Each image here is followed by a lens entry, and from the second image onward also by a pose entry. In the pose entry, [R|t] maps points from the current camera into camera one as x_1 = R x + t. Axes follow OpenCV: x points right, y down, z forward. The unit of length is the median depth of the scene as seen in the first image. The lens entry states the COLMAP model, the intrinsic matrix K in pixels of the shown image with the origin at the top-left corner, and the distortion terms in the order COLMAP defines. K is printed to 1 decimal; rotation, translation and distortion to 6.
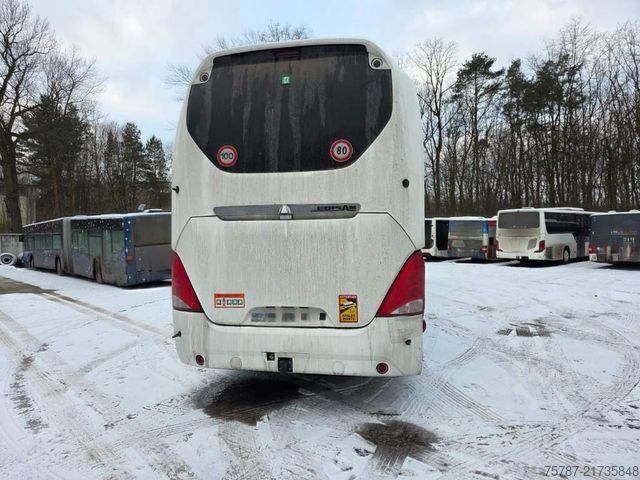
lens RADIAL K [[423.5, 0, 319.6], [0, 423.5, 236.2], [0, 0, 1]] dist [0.054400, -0.033986]
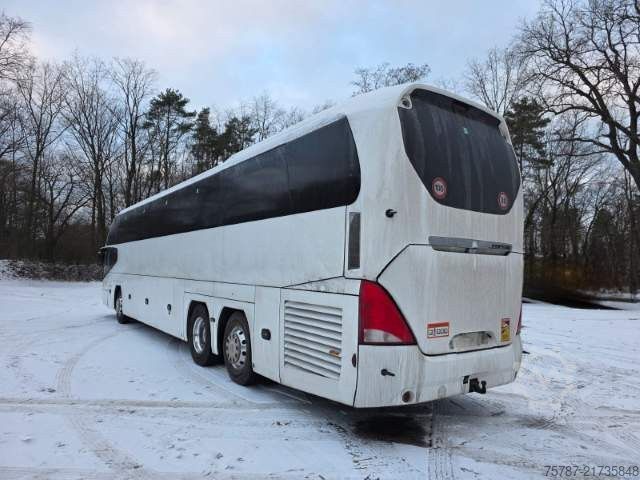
lens RADIAL K [[423.5, 0, 324.4], [0, 423.5, 244.8], [0, 0, 1]] dist [0.054400, -0.033986]
pose [[0.694363, 0.073383, 0.715874, -1.154808], [-0.034768, 0.997046, -0.068482, 0.028556], [-0.718785, 0.022661, 0.694863, 0.494675]]
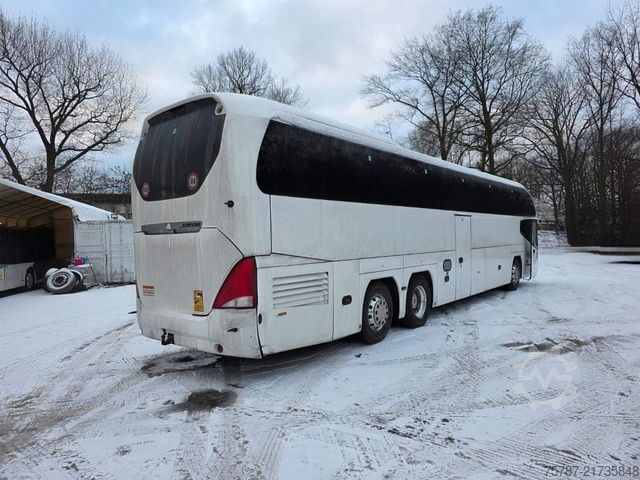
lens RADIAL K [[423.5, 0, 315.4], [0, 423.5, 238.7], [0, 0, 1]] dist [0.054400, -0.033986]
pose [[0.869313, -0.010398, -0.494152, 1.006433], [0.016787, 0.999823, 0.008492, -0.027132], [0.493976, -0.015677, 0.869334, 0.028178]]
